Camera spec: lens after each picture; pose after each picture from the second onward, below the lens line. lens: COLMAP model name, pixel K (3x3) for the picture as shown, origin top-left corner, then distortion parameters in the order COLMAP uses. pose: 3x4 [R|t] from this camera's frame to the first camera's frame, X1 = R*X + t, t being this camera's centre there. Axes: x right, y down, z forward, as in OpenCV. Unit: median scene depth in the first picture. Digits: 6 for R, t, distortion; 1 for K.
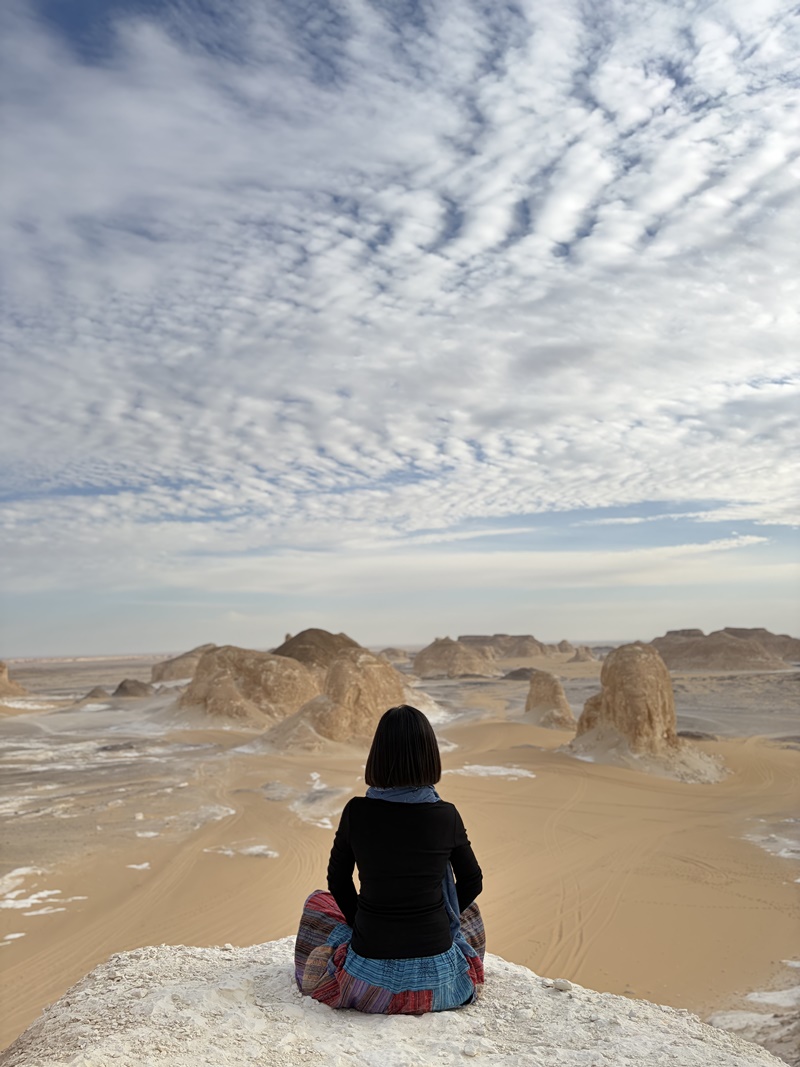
lens RADIAL K [[820.8, 0, 424.3], [0, 820.8, 575.3], [0, 0, 1]] dist [0.023970, -0.002077]
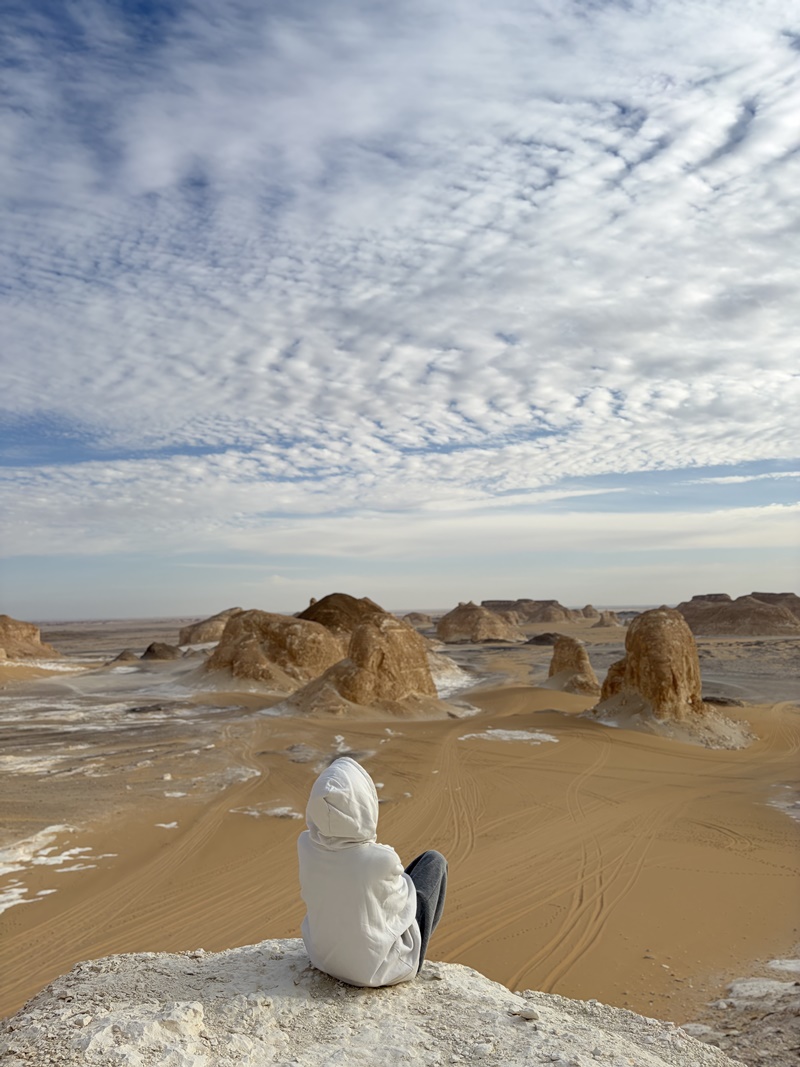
lens RADIAL K [[803.5, 0, 382.4], [0, 803.5, 549.2], [0, 0, 1]] dist [0.024031, -0.008783]
pose [[0.999585, -0.000136, -0.028816, -0.104832], [0.000371, 0.999967, 0.008169, 0.005782], [0.028814, -0.008177, 0.999551, 0.030725]]
